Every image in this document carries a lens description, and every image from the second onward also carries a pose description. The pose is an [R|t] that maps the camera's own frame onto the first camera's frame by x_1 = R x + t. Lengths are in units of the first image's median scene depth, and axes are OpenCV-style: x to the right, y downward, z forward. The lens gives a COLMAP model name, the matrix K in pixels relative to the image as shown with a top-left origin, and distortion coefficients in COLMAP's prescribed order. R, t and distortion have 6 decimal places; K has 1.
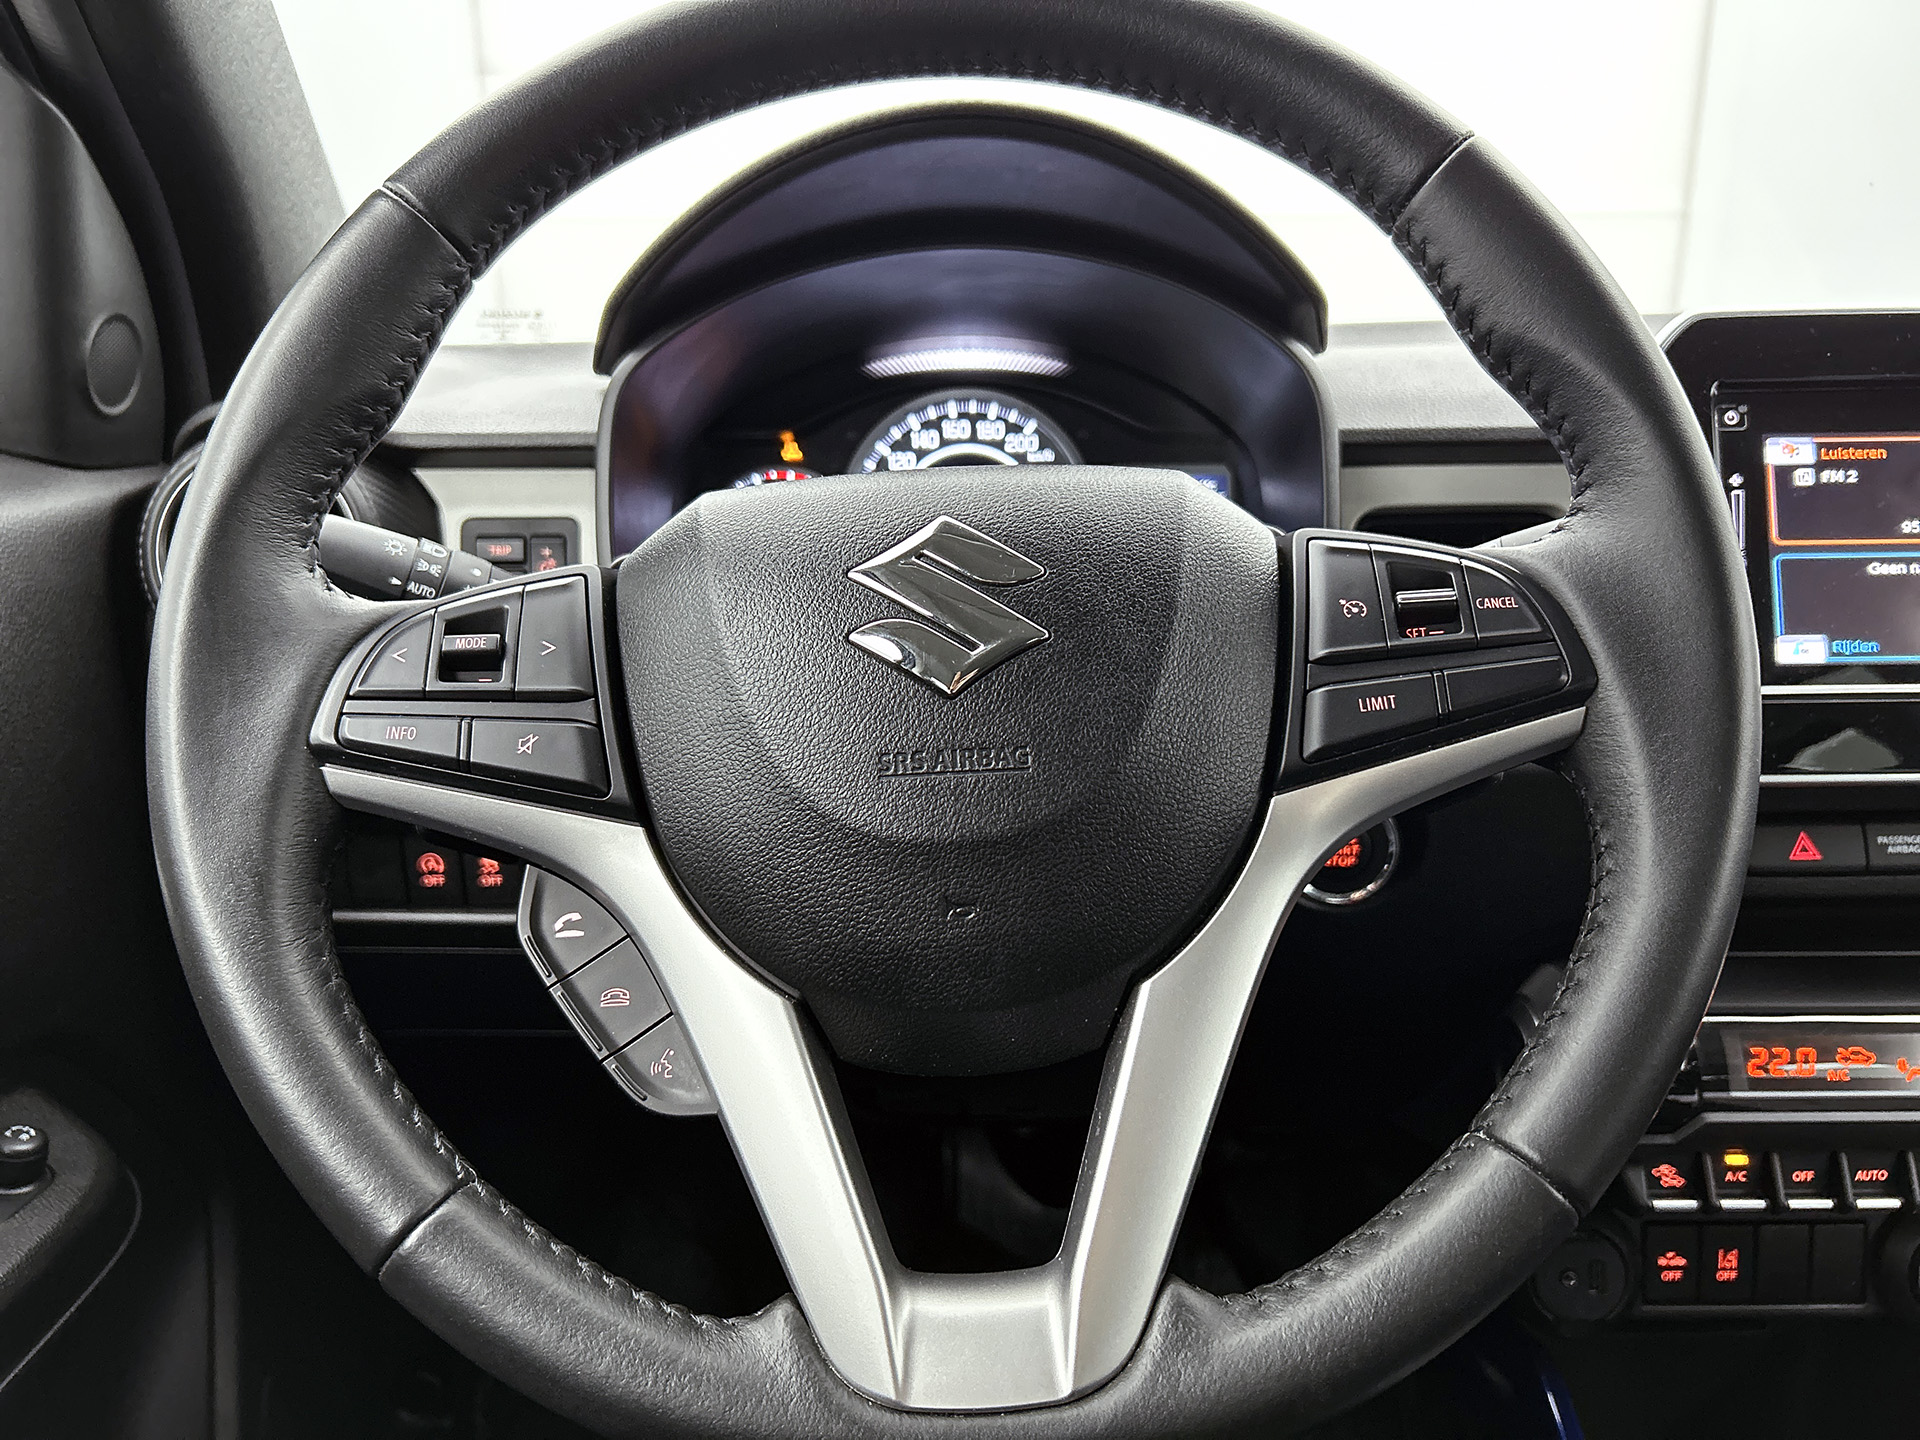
lens RADIAL K [[1476.2, 0, 967.1], [0, 1476.2, 717.8], [0, 0, 1]] dist [0.066588, -0.081818]
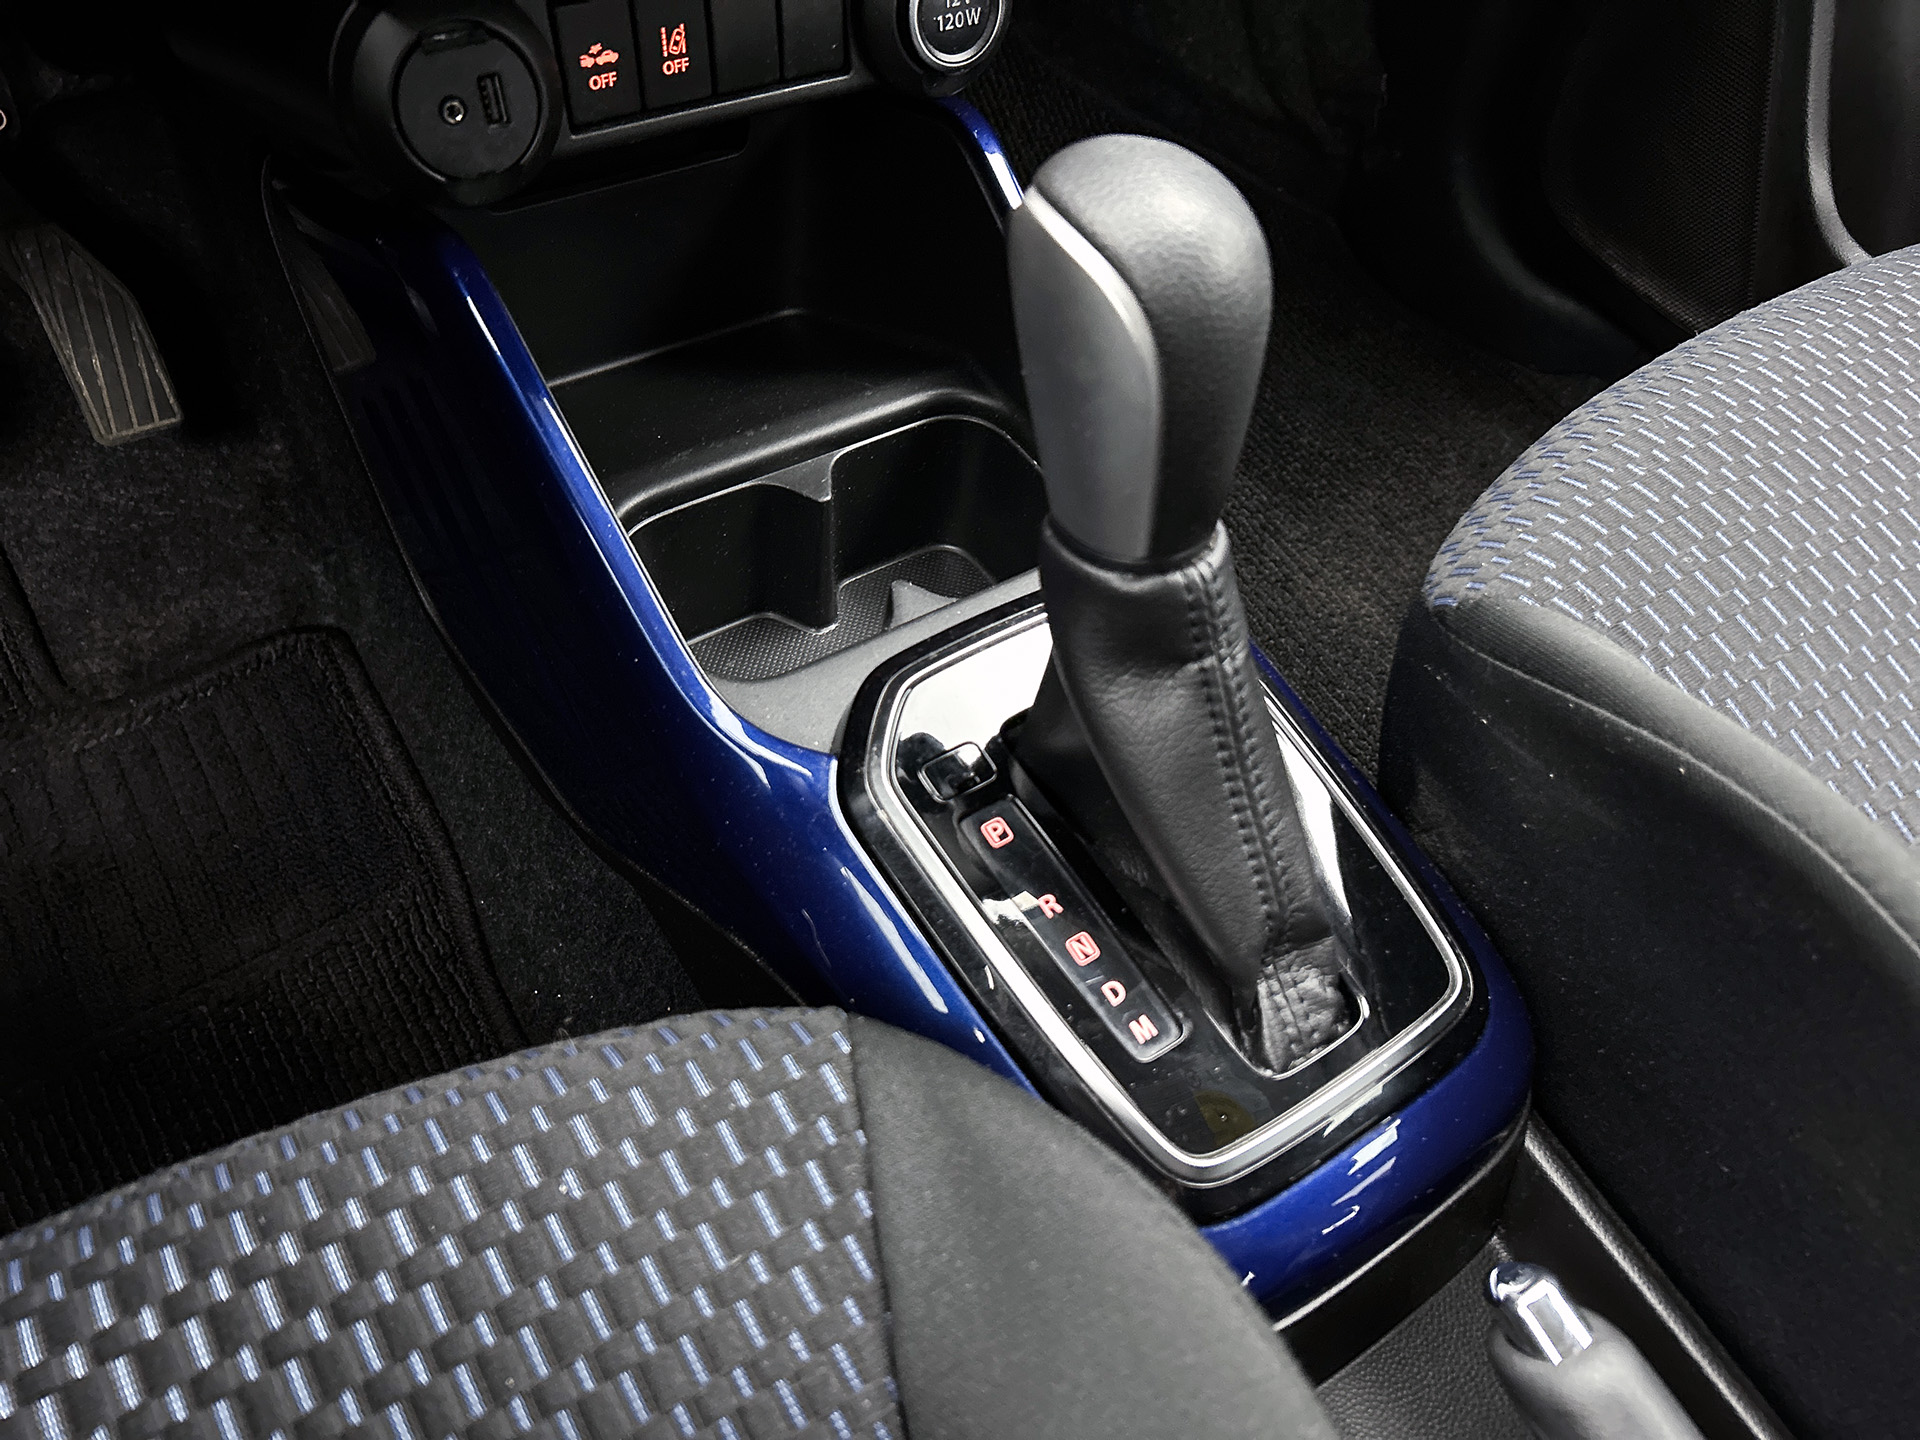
lens RADIAL K [[1476.2, 0, 963.3], [0, 1476.2, 715.3], [0, 0, 1]] dist [0.066588, -0.081818]
pose [[0.820020, -0.371255, 0.435588, 0.234194], [0.020170, 0.779345, 0.626270, 0.203397], [-0.571979, -0.504768, 0.646567, 0.371306]]
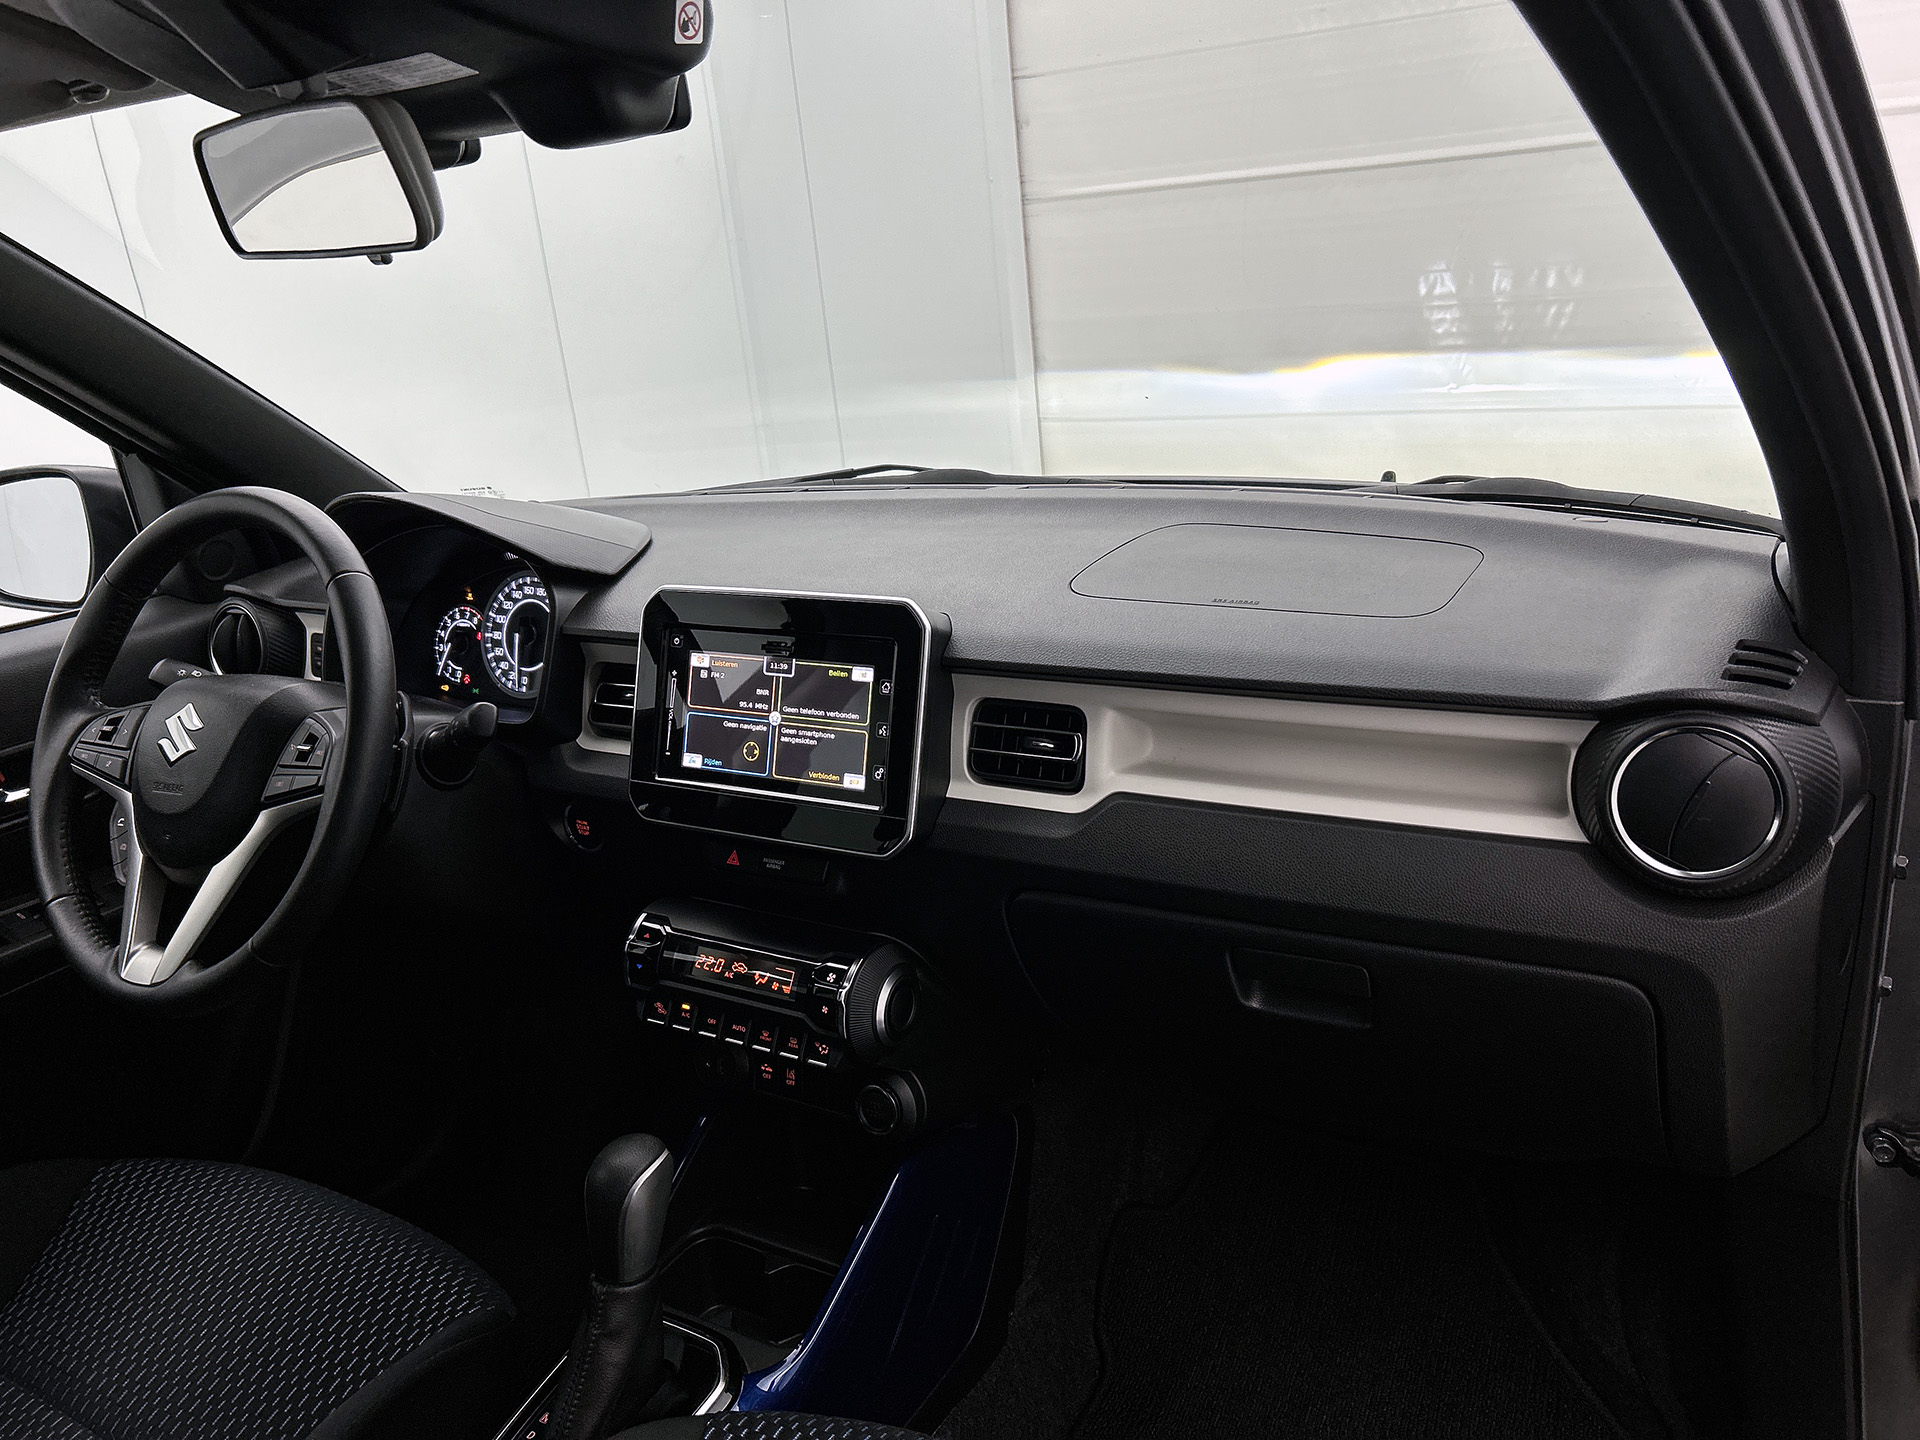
lens RADIAL K [[1476.2, 0, 957.1], [0, 1476.2, 680.3], [0, 0, 1]] dist [0.066588, -0.081818]
pose [[0.858751, 0.086812, -0.504986, 1.816940], [-0.047467, 0.994783, 0.090292, -0.341311], [0.510190, -0.053568, 0.858392, -0.507738]]
